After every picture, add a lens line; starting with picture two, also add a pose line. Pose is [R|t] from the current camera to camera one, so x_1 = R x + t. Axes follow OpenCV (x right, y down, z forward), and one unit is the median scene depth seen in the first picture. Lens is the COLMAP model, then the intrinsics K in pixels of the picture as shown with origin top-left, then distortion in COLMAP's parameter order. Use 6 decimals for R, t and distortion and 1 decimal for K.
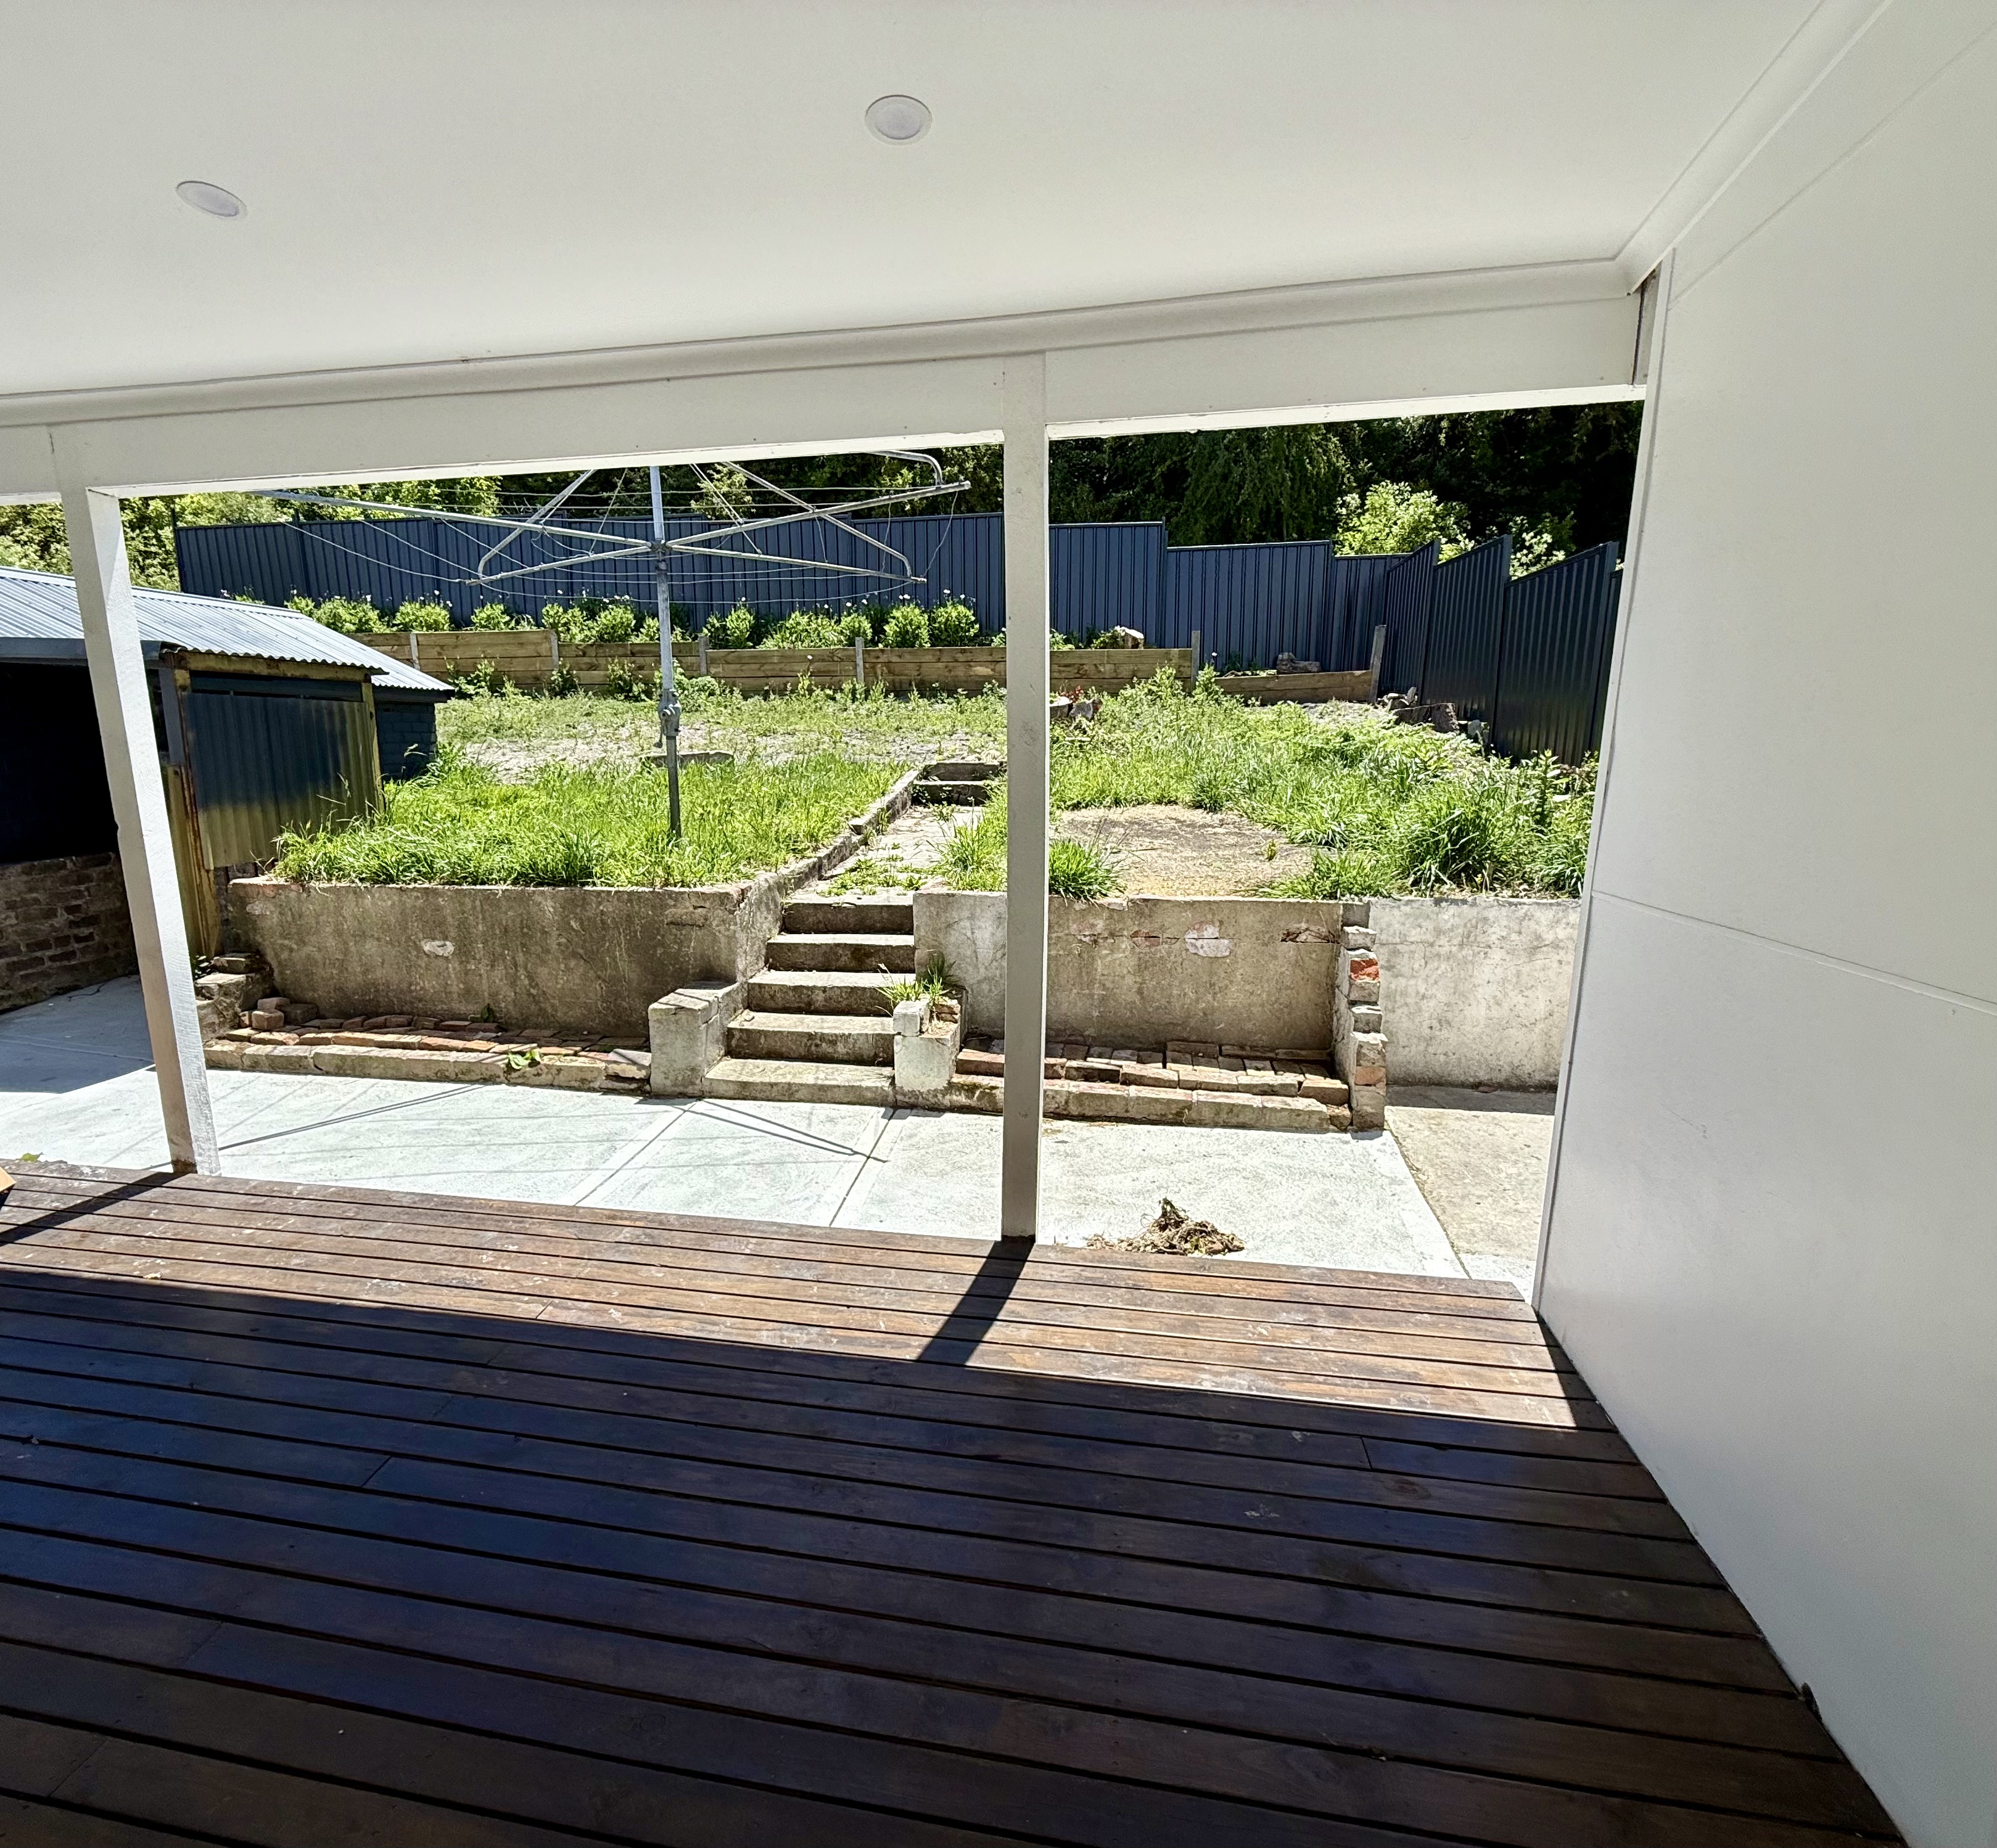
lens RADIAL K [[988.0, 0, 920.9], [0, 988.0, 923.1], [0, 0, 1]] dist [0.001224, -0.000167]
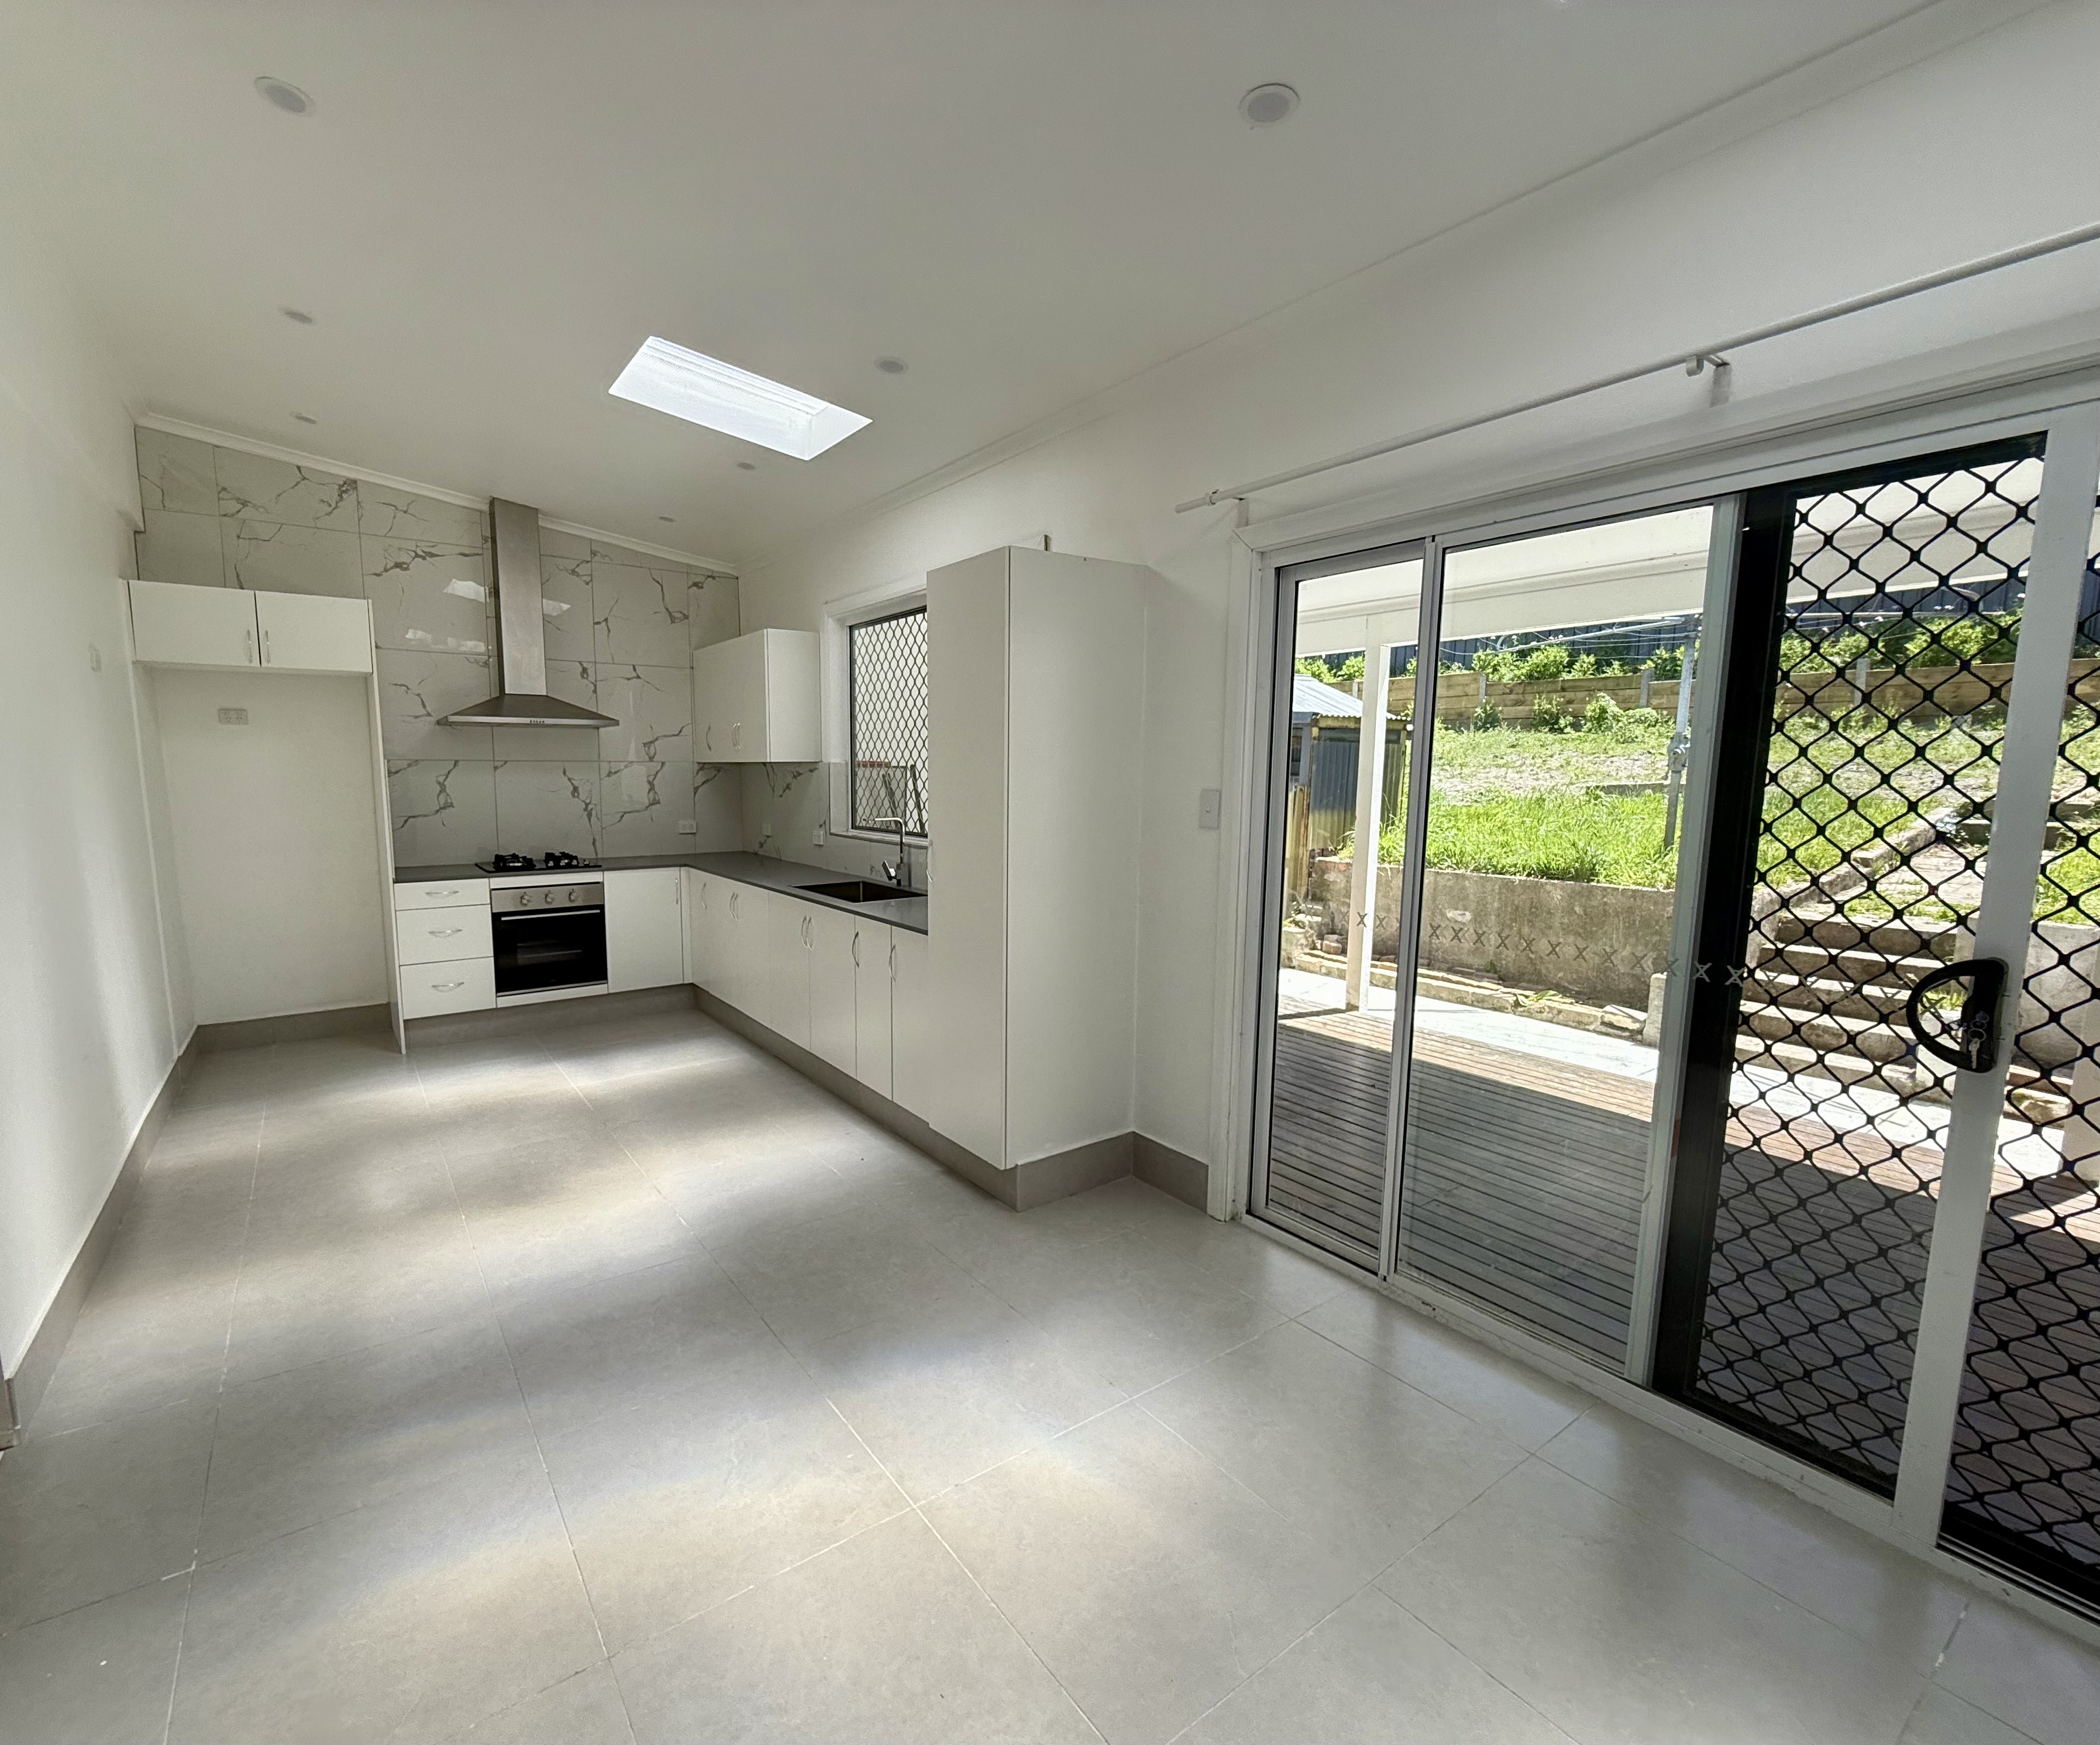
lens RADIAL K [[931.8, 0, 936.8], [0, 931.8, 881.6], [0, 0, 1]] dist [0.002325, 0.001018]
pose [[0.691476, 0.098522, -0.715649, -0.047064], [-0.139878, 0.990168, 0.001161, 0.077873], [0.708727, 0.099300, 0.698459, -0.470109]]
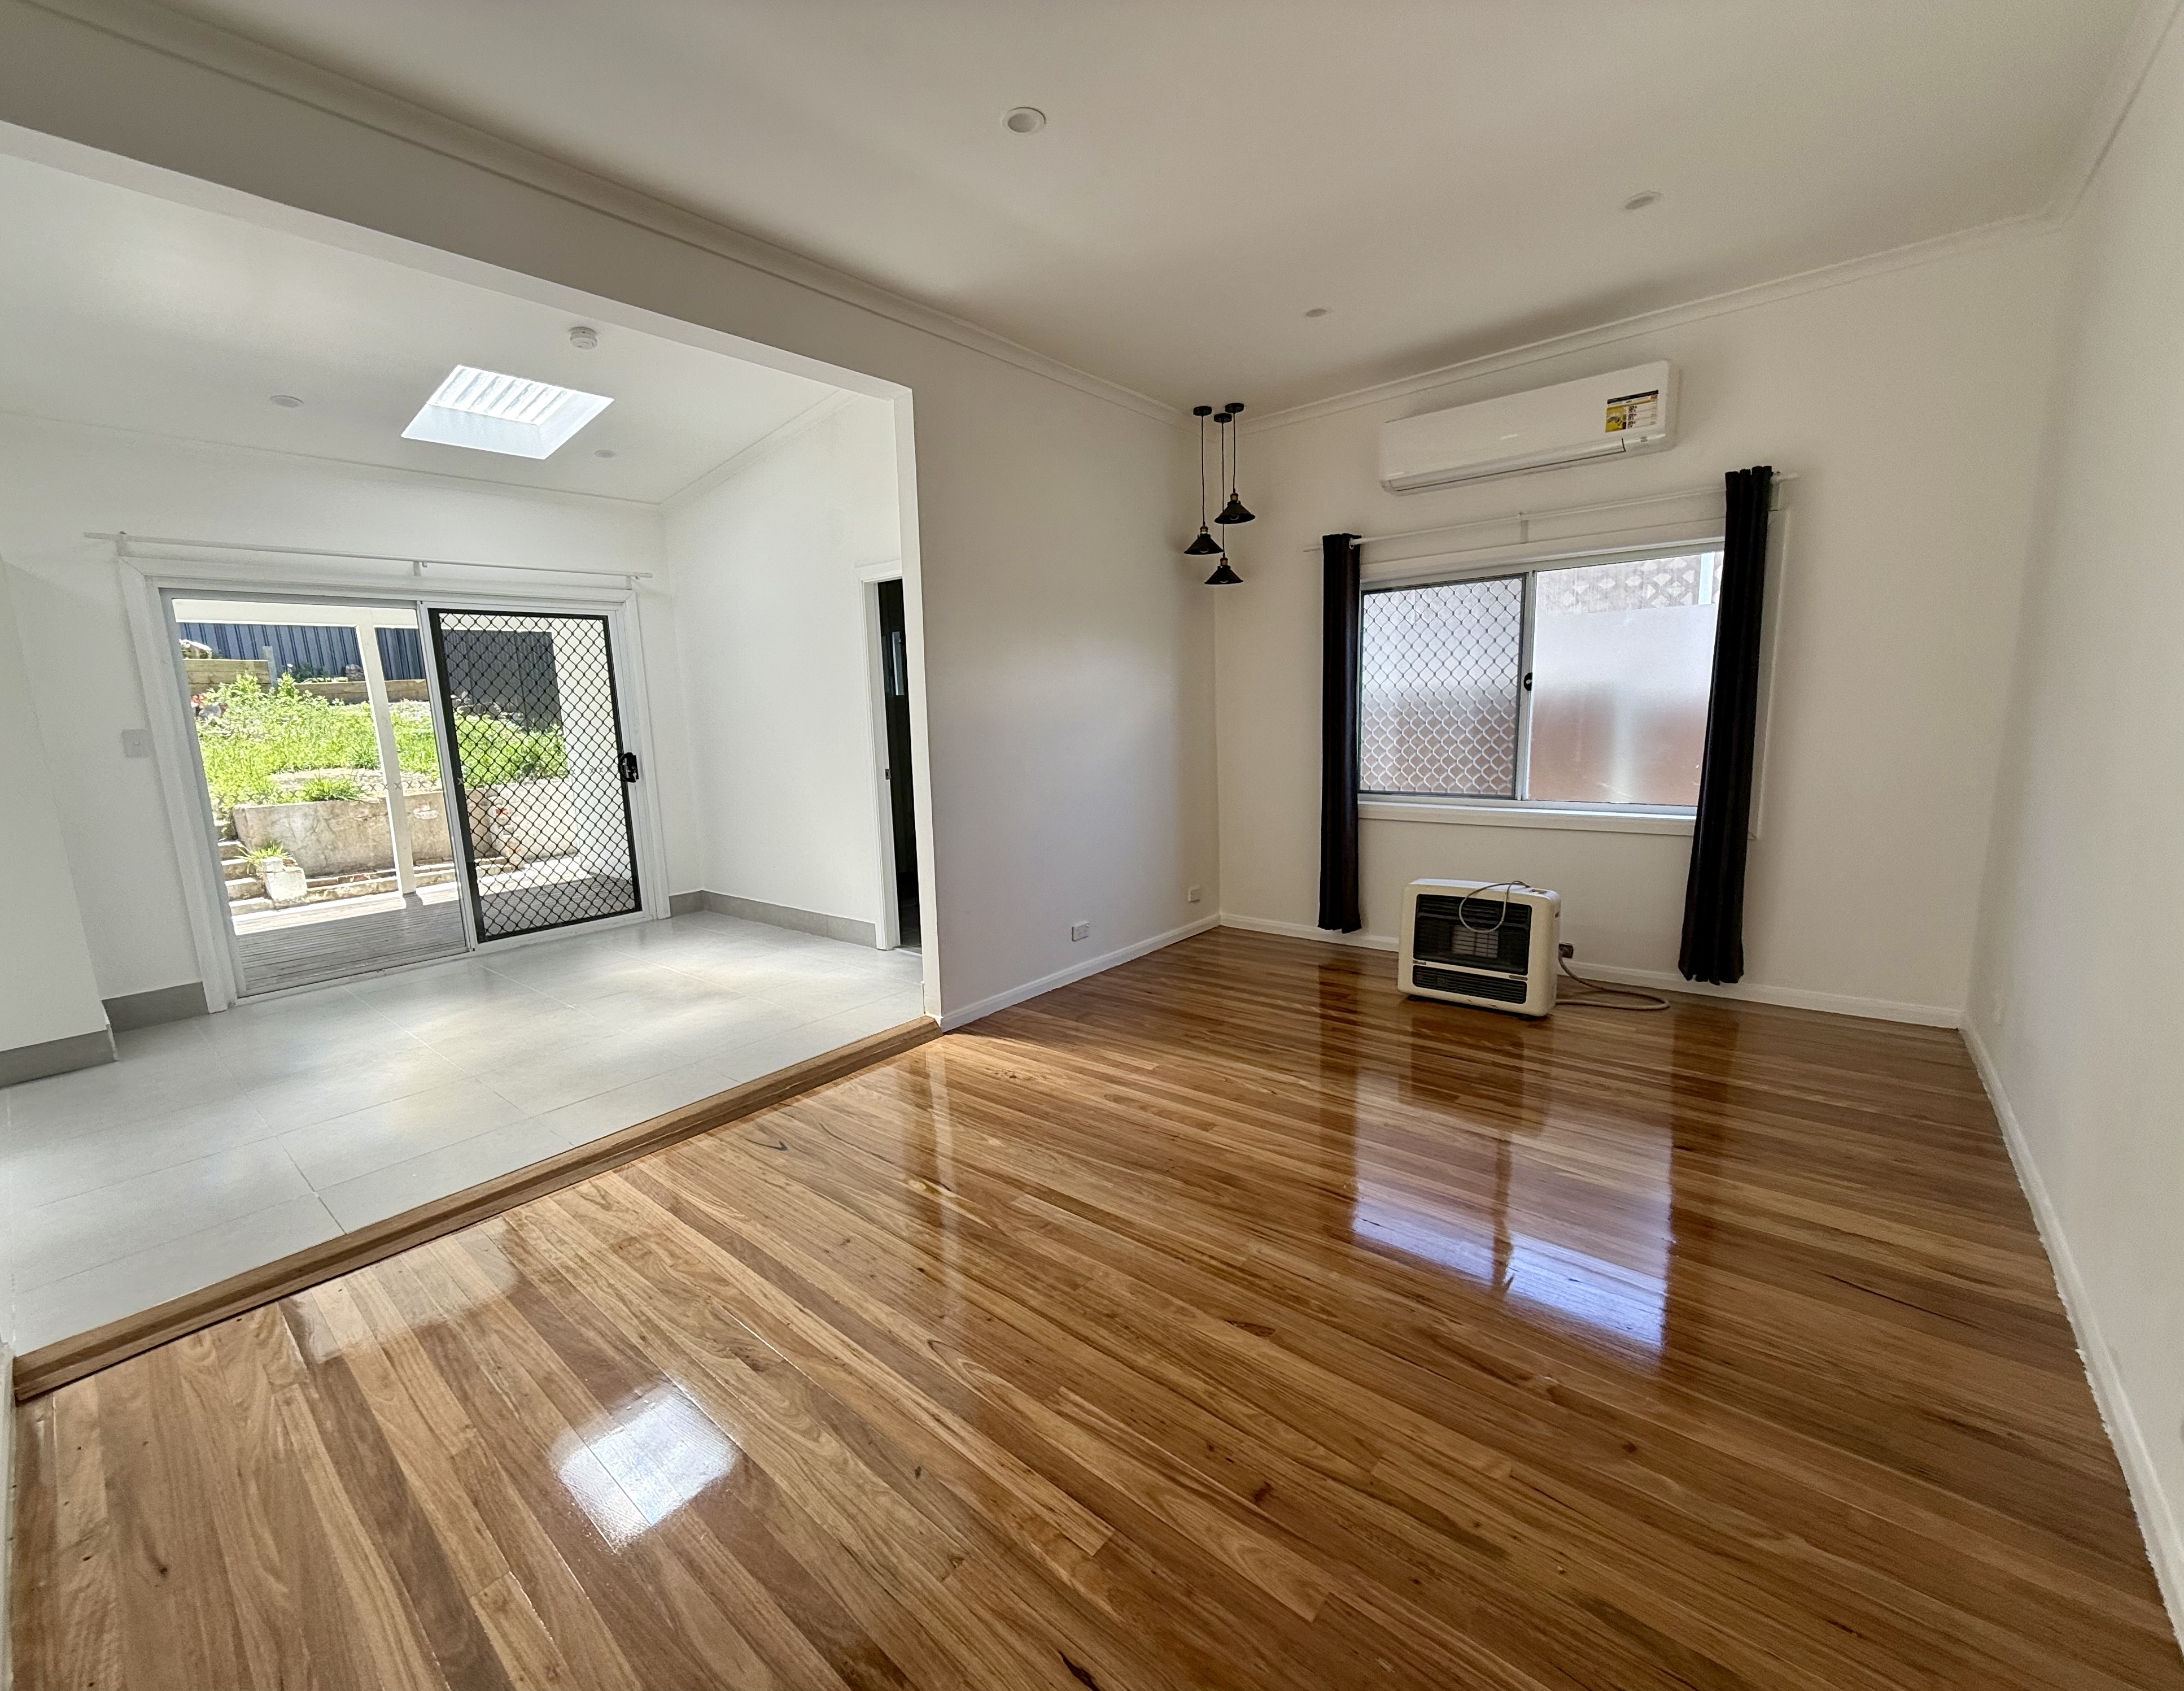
lens RADIAL K [[911.9, 0, 1092.0], [0, 911.9, 845.5], [0, 0, 1]] dist [-0.000994, -0.000116]
pose [[0.474447, -0.146216, 0.868056, -0.662689], [0.194923, 0.979080, 0.058379, 0.221091], [-0.858432, 0.141507, 0.493022, -1.084610]]
